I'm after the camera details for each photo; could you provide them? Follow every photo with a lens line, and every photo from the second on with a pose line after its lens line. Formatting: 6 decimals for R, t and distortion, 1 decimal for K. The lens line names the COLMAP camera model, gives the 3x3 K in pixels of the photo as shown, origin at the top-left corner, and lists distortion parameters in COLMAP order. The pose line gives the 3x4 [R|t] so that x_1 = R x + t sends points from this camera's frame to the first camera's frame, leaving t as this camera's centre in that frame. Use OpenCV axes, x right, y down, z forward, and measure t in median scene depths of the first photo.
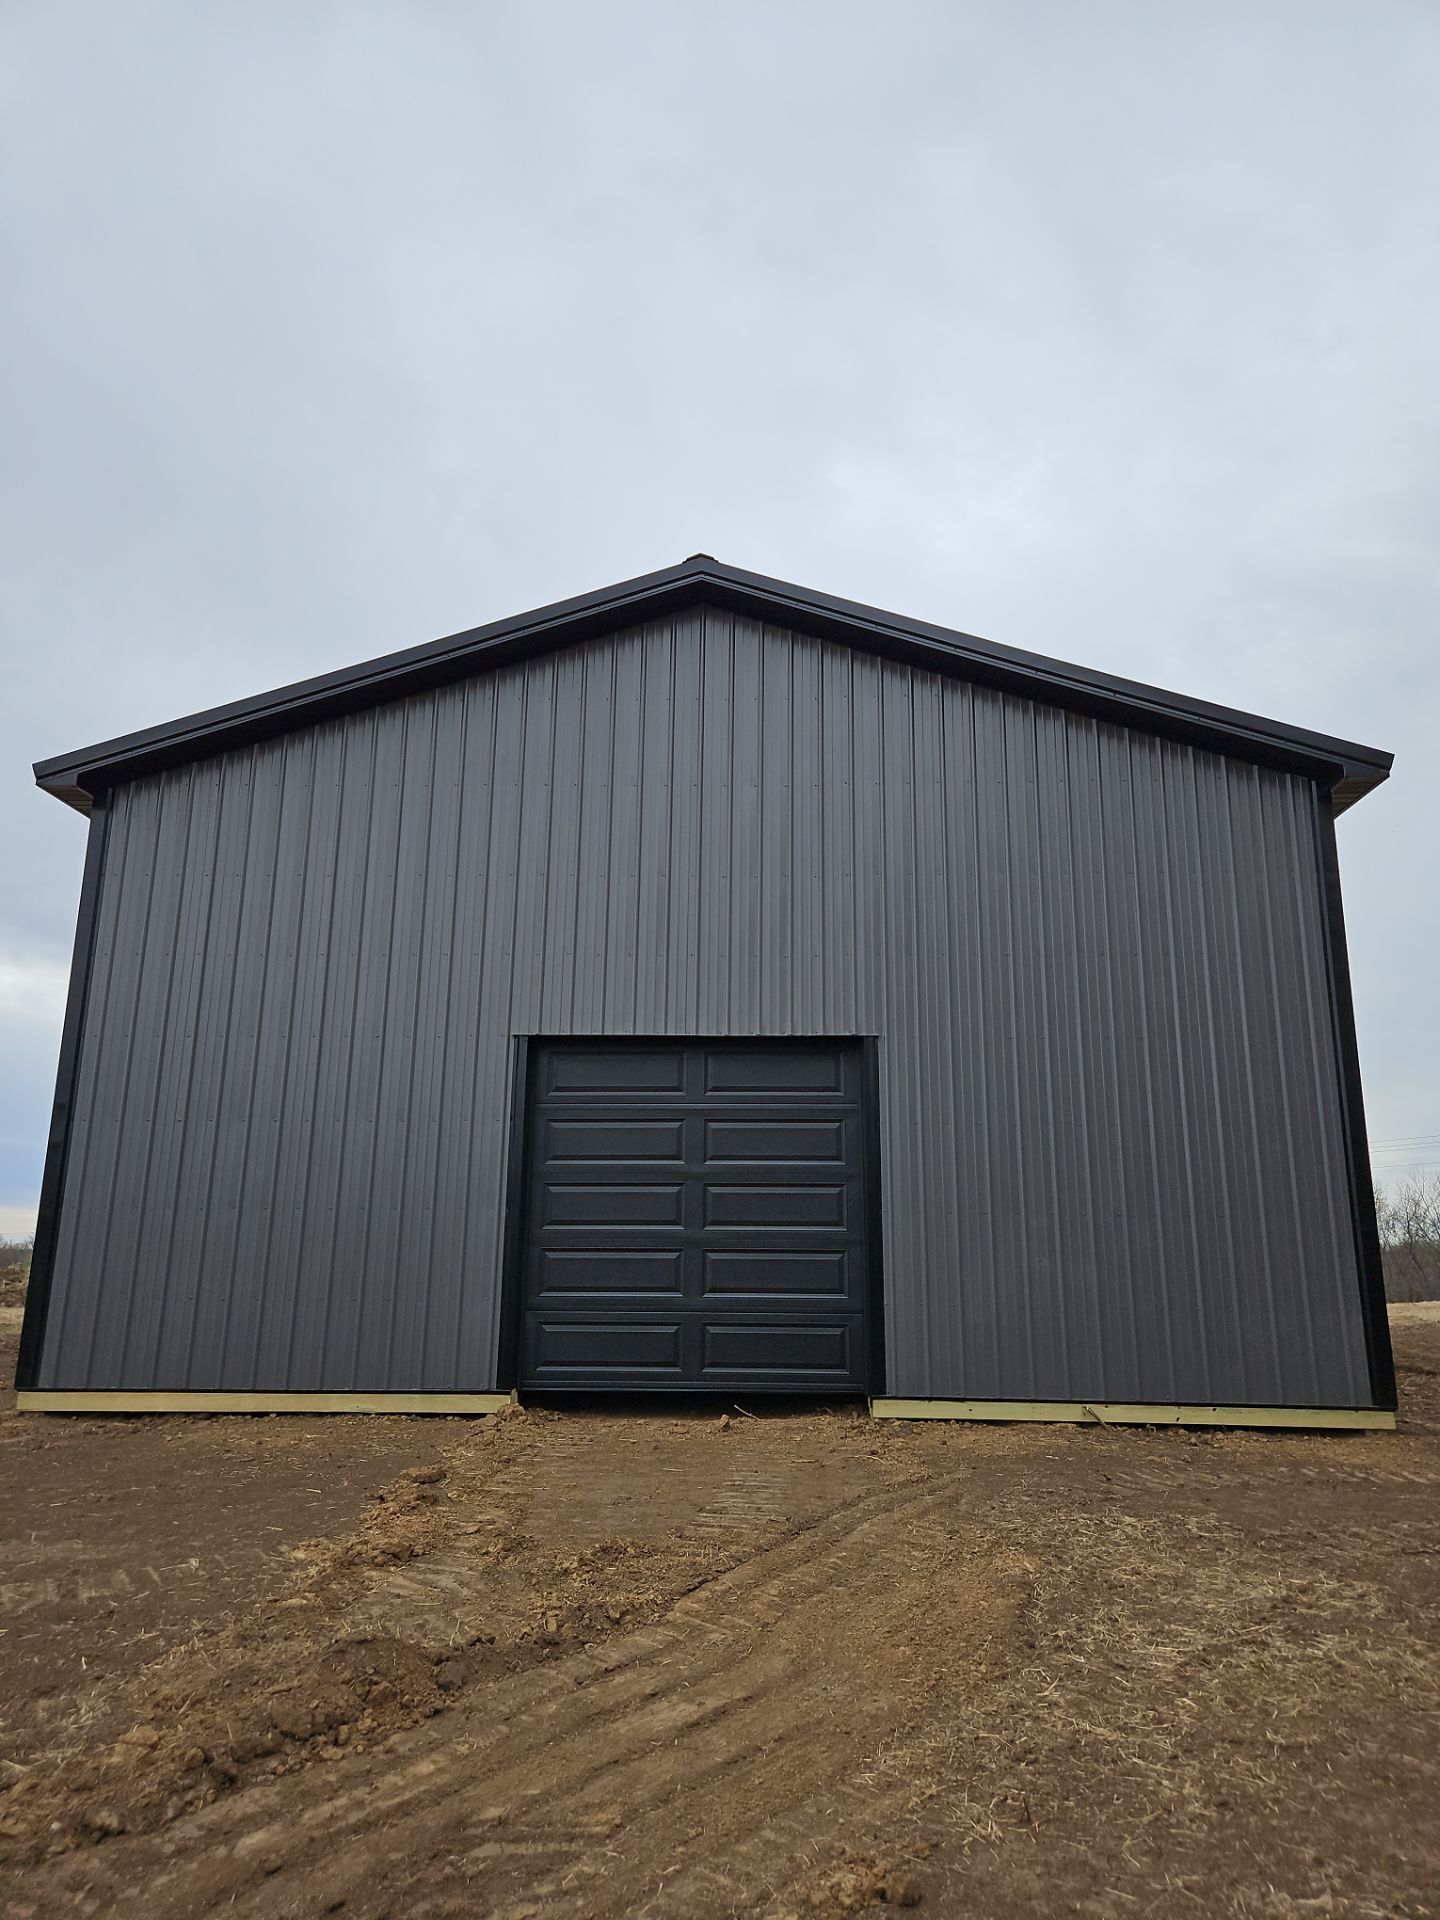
lens RADIAL K [[1271.0, 0, 720.0], [0, 1271.0, 960.0], [0, 0, 1]] dist [0.082676, -0.070095]
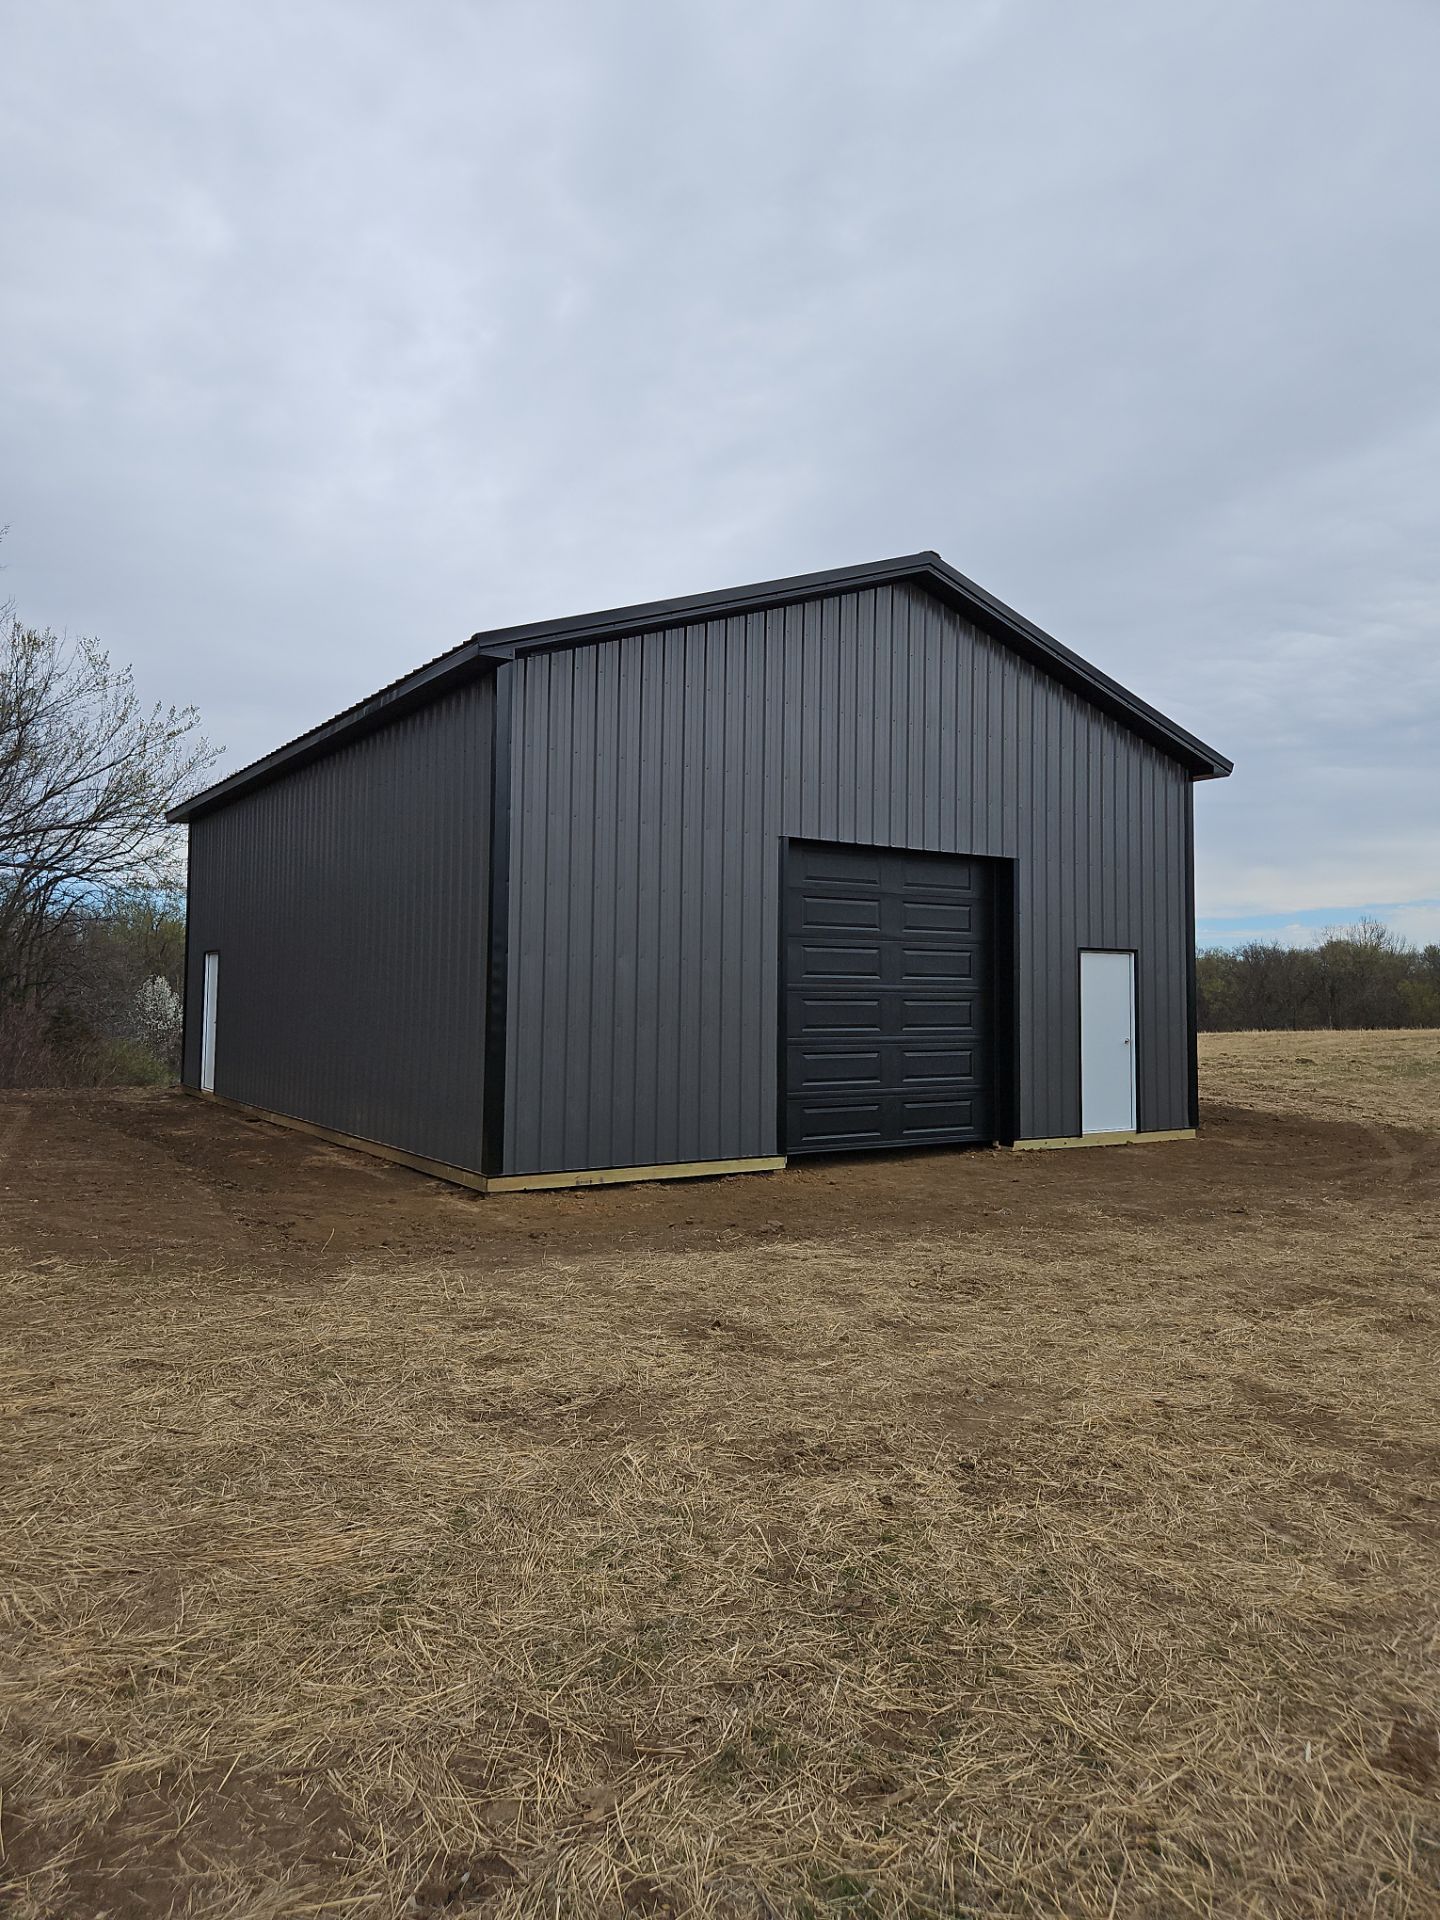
lens RADIAL K [[1271.0, 0, 720.0], [0, 1271.0, 960.0], [0, 0, 1]] dist [0.082676, -0.070095]
pose [[0.813911, 0.017725, 0.580720, -1.026201], [-0.126216, 0.981058, 0.146954, -0.068278], [-0.567115, -0.192903, 0.800730, -0.036814]]
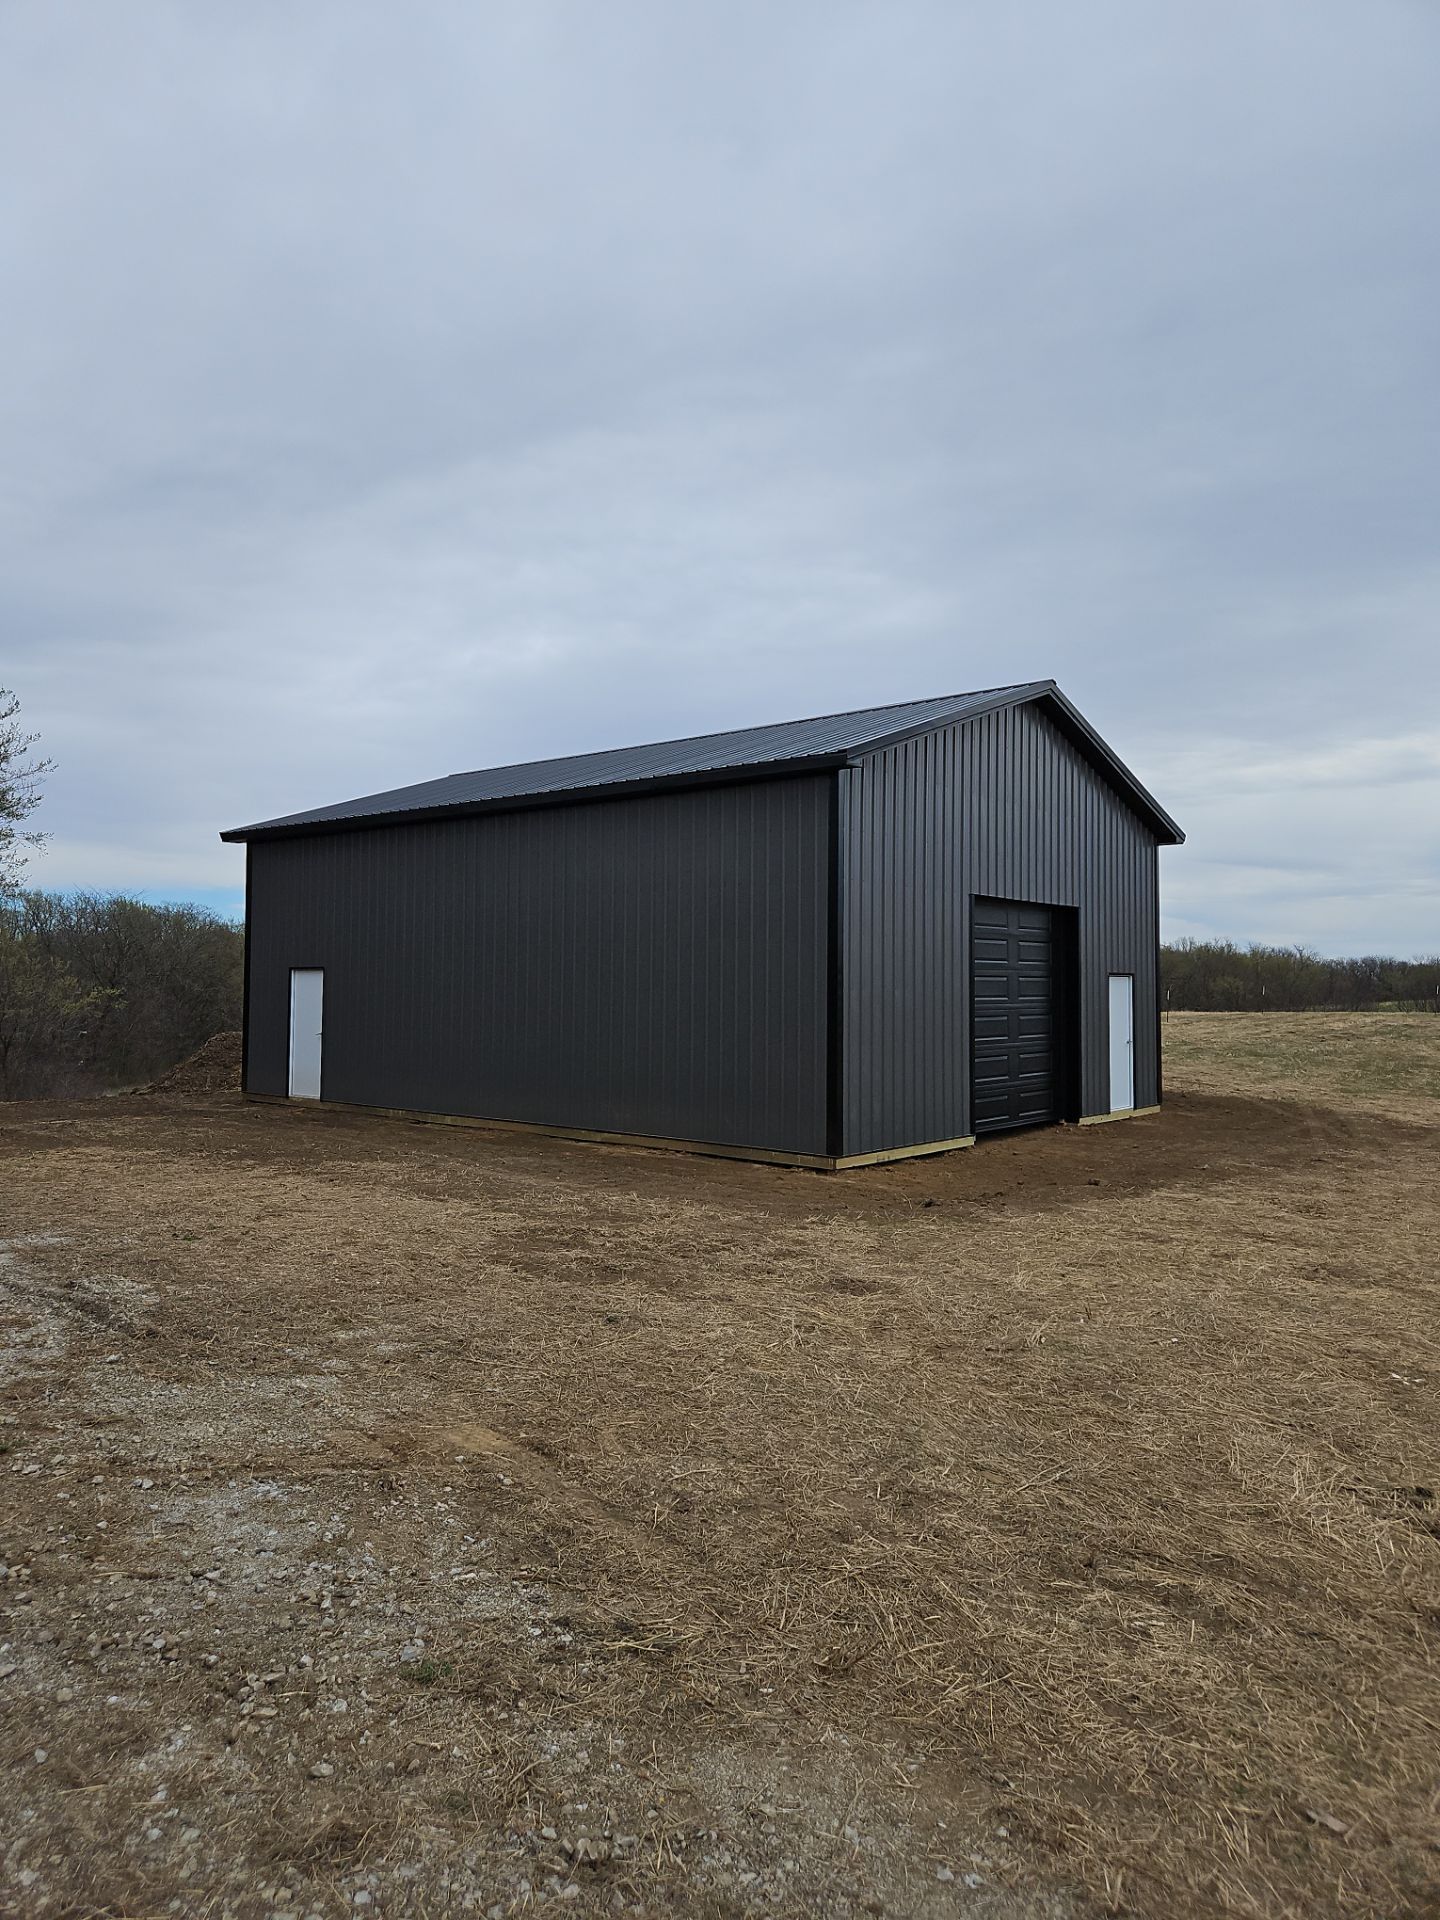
lens RADIAL K [[1271.0, 0, 720.0], [0, 1271.0, 960.0], [0, 0, 1]] dist [0.082676, -0.070095]
pose [[0.614028, 0.012185, 0.789190, -1.815282], [-0.168746, 0.978789, 0.116180, -0.064935], [-0.771035, -0.204510, 0.603060, 0.204639]]
